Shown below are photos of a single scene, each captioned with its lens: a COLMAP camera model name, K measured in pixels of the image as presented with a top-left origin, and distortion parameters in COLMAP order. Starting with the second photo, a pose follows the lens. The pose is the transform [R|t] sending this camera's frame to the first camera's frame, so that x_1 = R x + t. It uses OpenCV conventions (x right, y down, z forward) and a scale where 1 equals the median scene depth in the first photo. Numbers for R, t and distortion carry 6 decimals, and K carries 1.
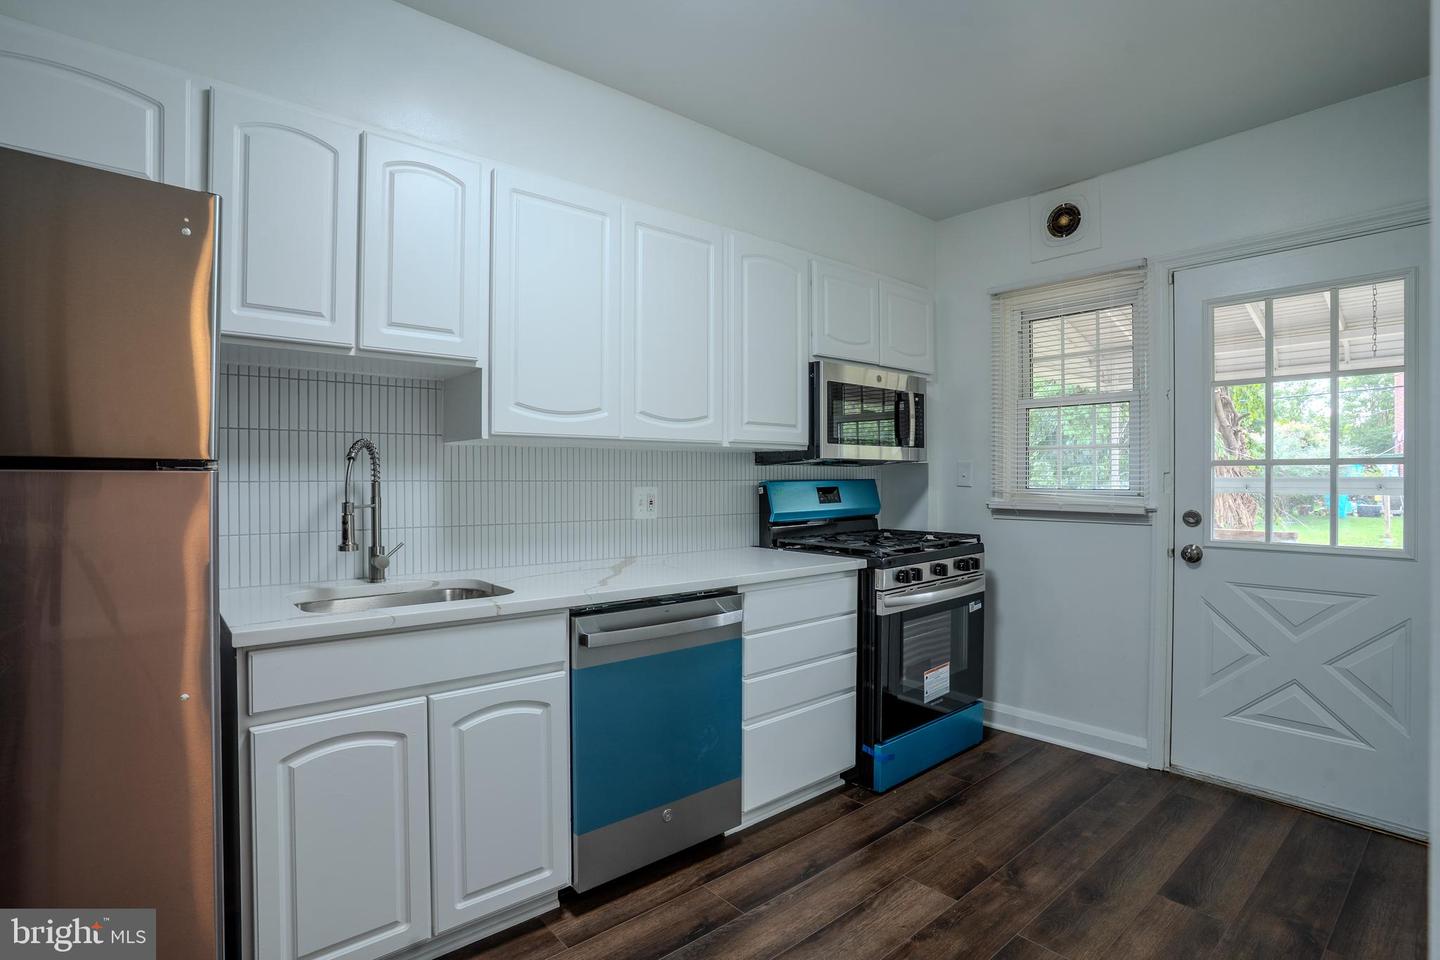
lens RADIAL K [[705.2, 0, 720.0], [0, 705.2, 480.0], [0, 0, 1]] dist [-0.069463, 0.031749]
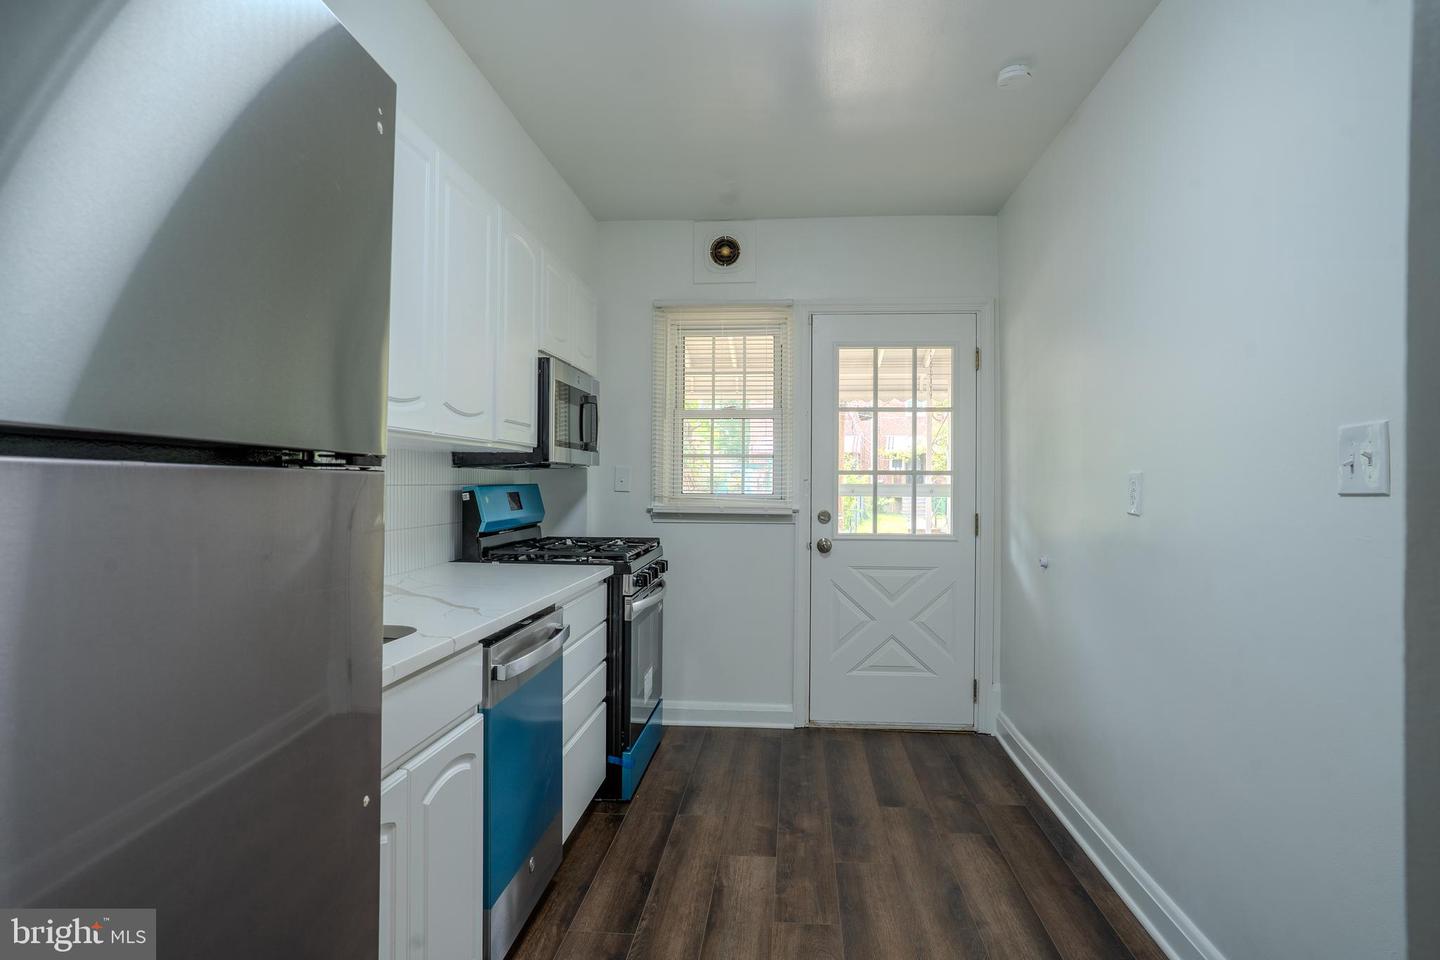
lens RADIAL K [[821.9, 0, 720.0], [0, 821.9, 480.0], [0, 0, 1]] dist [-0.030237, 0.000806]
pose [[0.719497, 0.007115, 0.694460, -0.484879], [-0.004620, 0.999974, -0.005459, -0.001945], [-0.694481, 0.000719, 0.719511, 0.067332]]
